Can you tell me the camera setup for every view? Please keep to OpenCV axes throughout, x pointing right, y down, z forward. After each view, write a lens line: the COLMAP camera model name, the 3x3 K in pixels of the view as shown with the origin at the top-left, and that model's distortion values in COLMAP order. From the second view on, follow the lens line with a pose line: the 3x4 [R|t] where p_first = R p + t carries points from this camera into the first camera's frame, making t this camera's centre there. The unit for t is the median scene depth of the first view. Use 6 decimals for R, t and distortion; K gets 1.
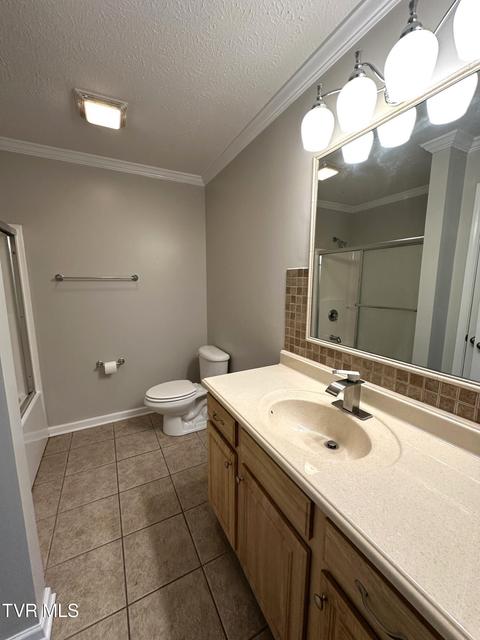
lens RADIAL K [[255.7, 0, 240.0], [0, 255.7, 318.6], [0, 0, 1]] dist [-0.002033, 0.000631]
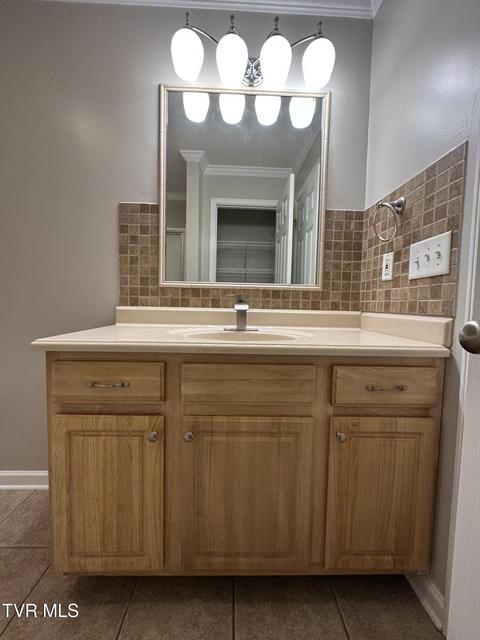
lens RADIAL K [[255.7, 0, 240.0], [0, 255.7, 318.6], [0, 0, 1]] dist [-0.002033, 0.000631]
pose [[0.443997, -0.041119, 0.895084, -0.405534], [0.108717, 0.994038, -0.008263, 0.230758], [-0.889408, 0.100979, 0.445821, 0.367486]]
